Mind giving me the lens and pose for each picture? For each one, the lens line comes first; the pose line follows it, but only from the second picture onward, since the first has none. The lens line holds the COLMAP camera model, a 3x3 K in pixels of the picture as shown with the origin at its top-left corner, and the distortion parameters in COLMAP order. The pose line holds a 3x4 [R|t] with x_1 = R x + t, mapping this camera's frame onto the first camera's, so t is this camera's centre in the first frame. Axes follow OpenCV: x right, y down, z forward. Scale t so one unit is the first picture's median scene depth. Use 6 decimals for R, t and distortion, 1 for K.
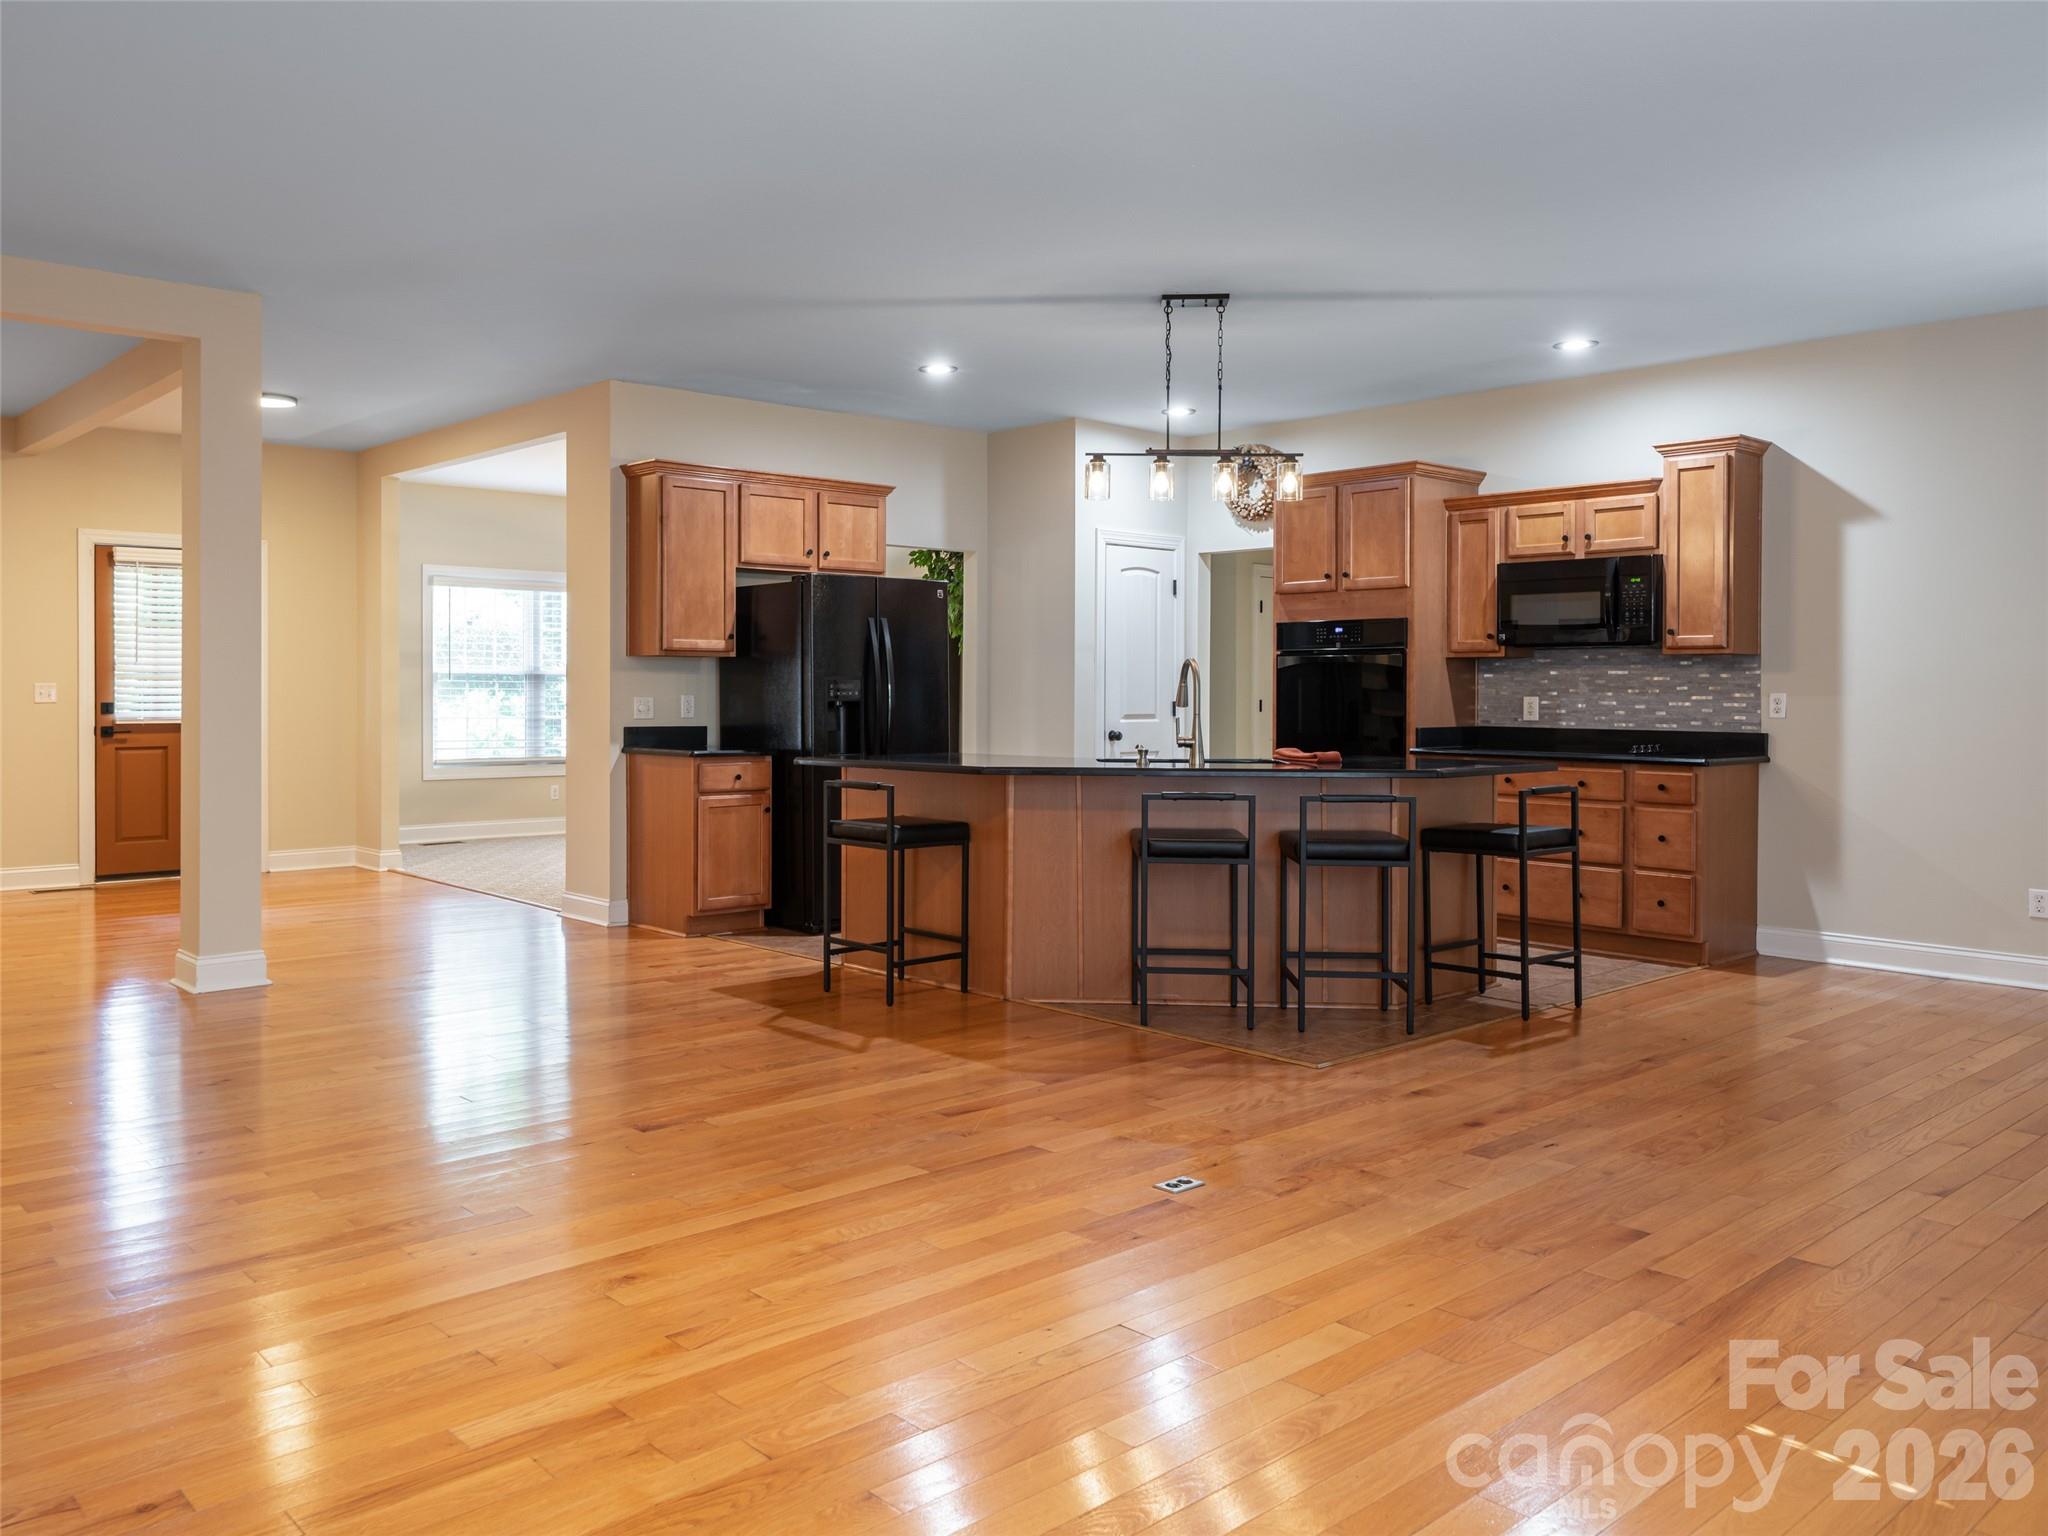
lens RADIAL K [[1547.8, 0, 878.7], [0, 1547.8, 697.4], [0, 0, 1]] dist [0.007915, -0.002686]
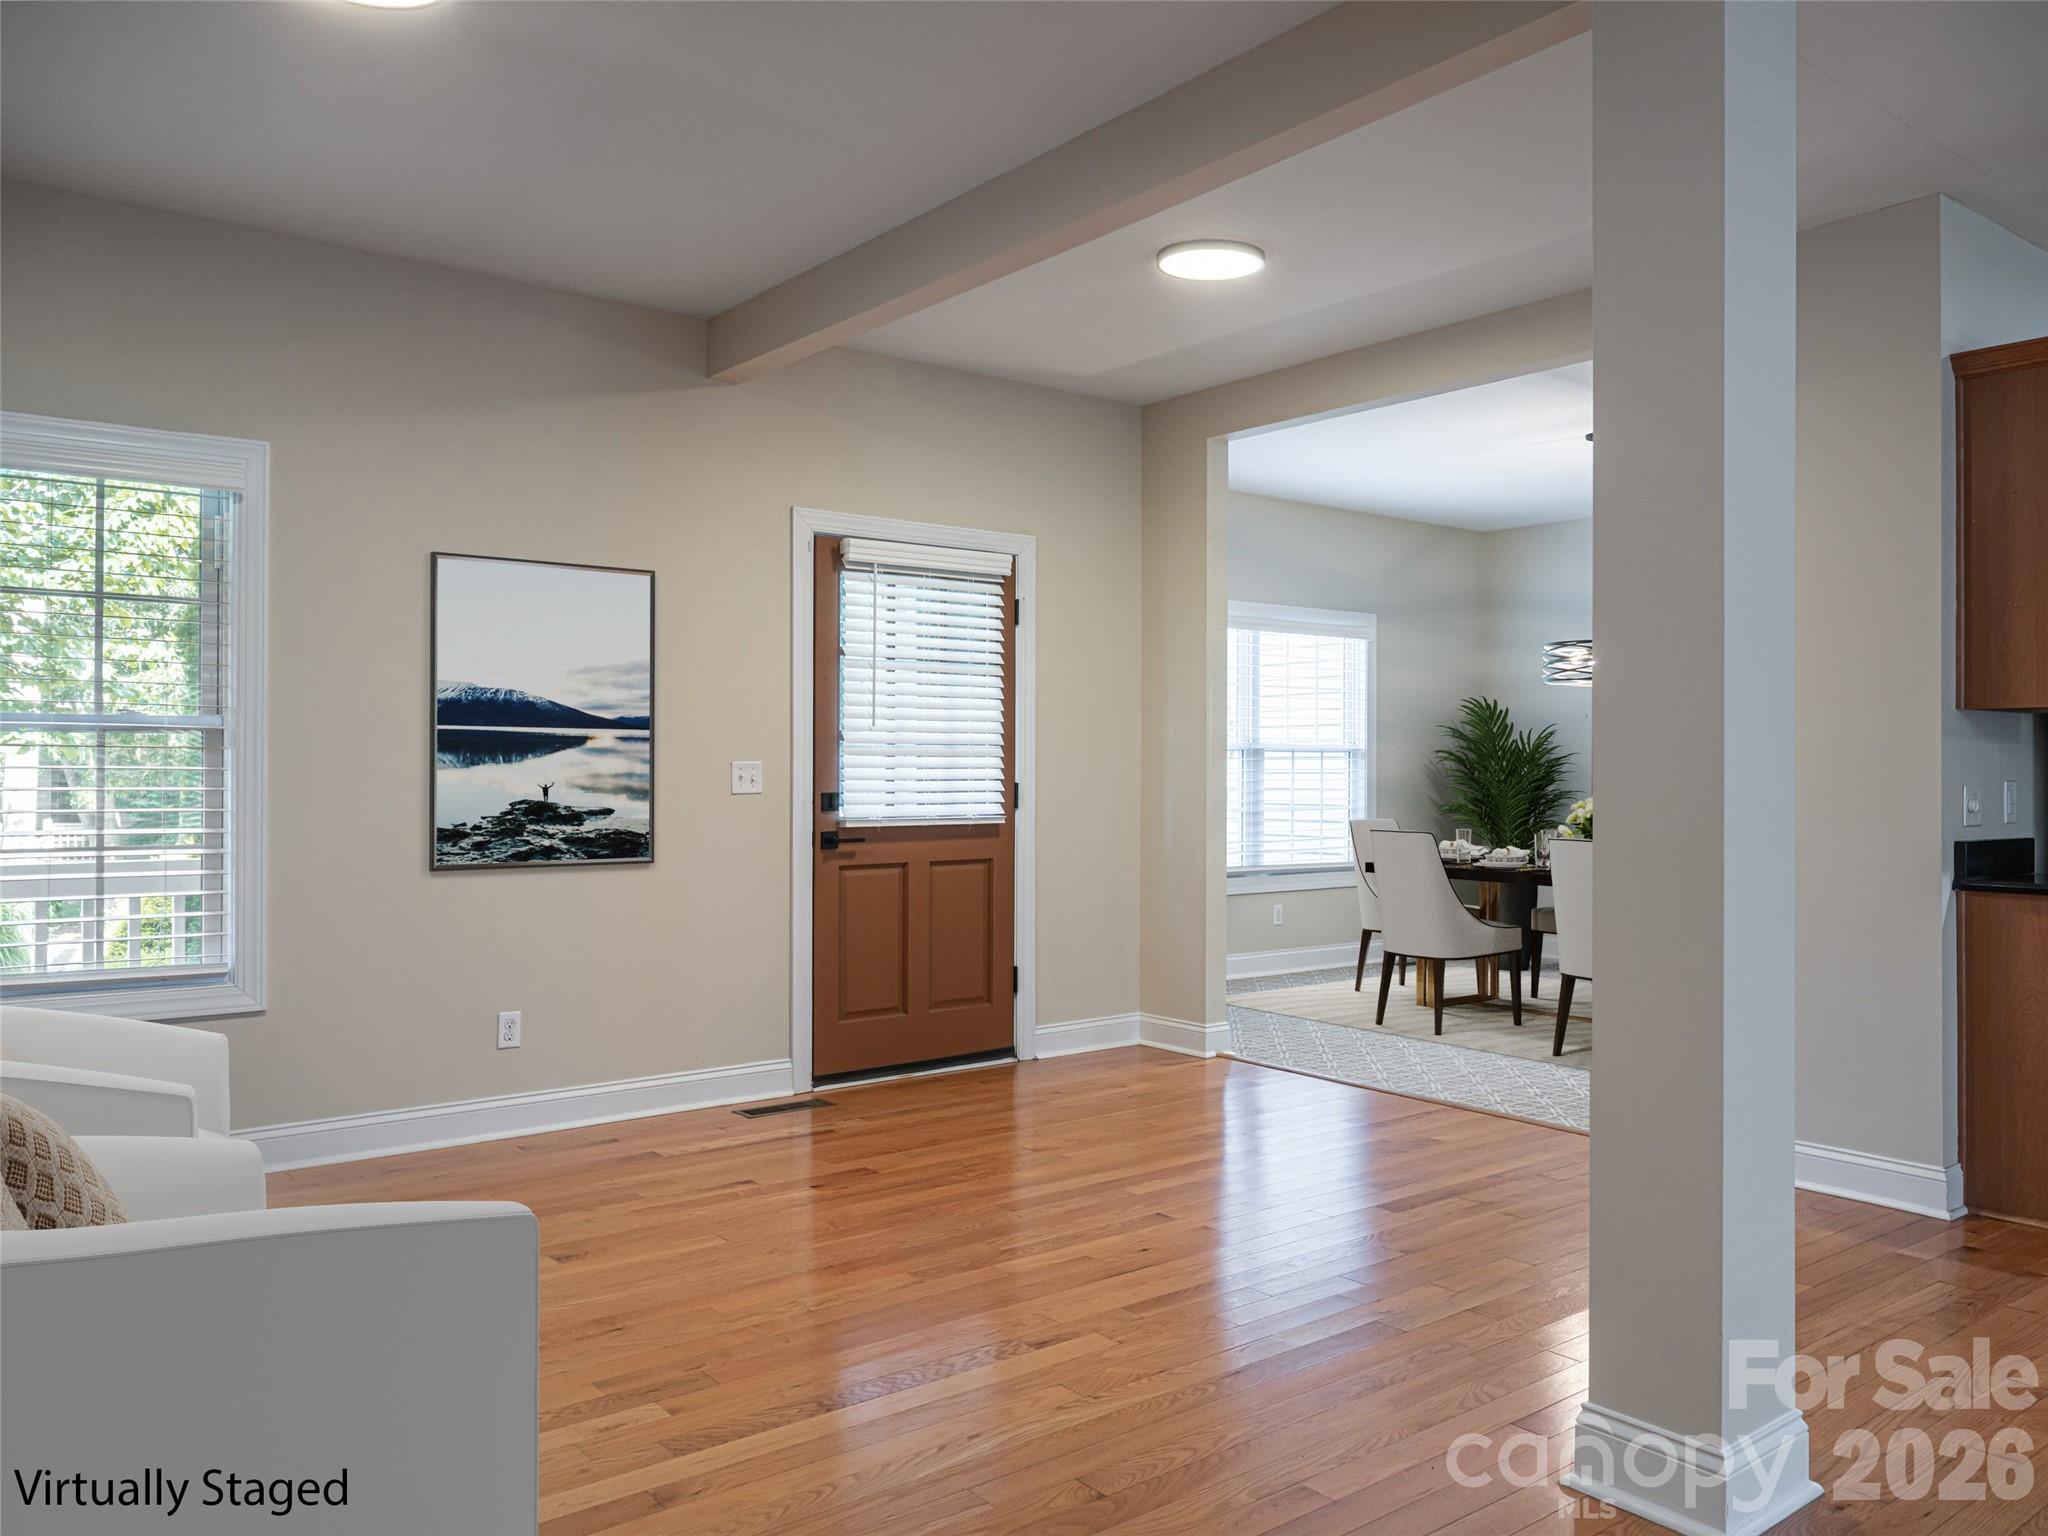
lens RADIAL K [[1547.8, 0, 1127.2], [0, 1547.8, 749.2], [0, 0, 1]] dist [0.007915, -0.002686]
pose [[1.000000, 0.000546, 0.000432, -0.476602], [-0.000538, 0.999839, -0.017924, -0.003671], [-0.000442, 0.017924, 0.999839, 0.486281]]
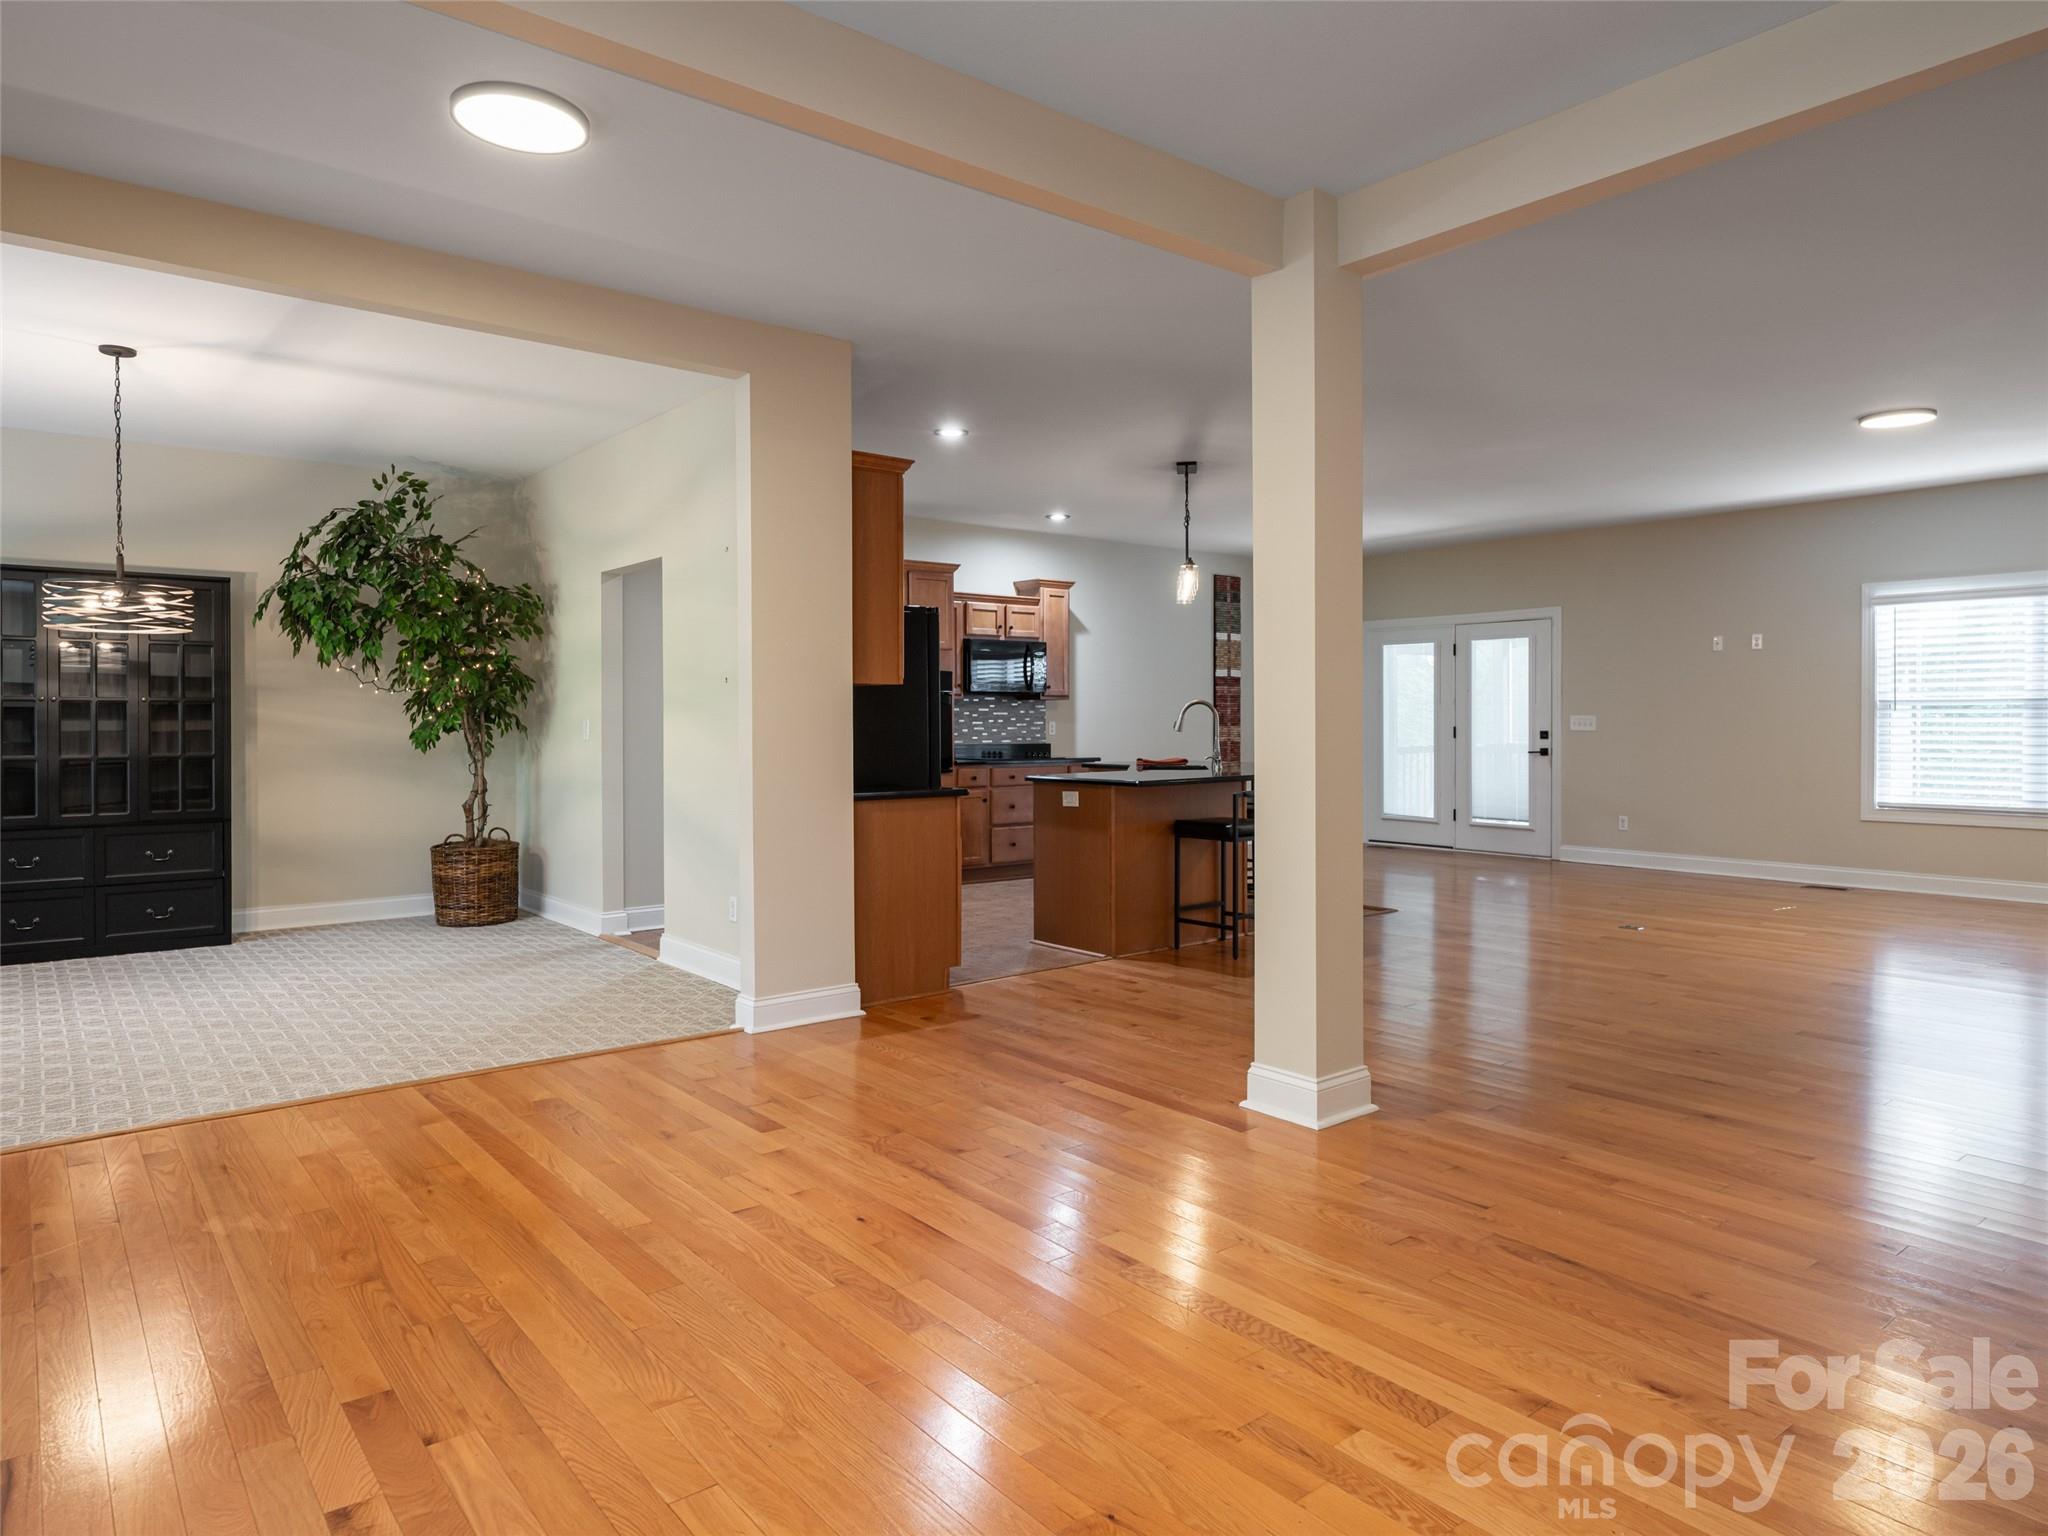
lens RADIAL K [[1249.7, 0, 1024.5], [0, 1249.7, 739.9], [0, 0, 1]] dist [0.001361, -0.001982]
pose [[0.026583, -0.019645, 0.999454, -0.867564], [0.010194, 0.999760, 0.019380, -0.009307], [-0.999595, 0.009673, 0.026777, 0.934277]]
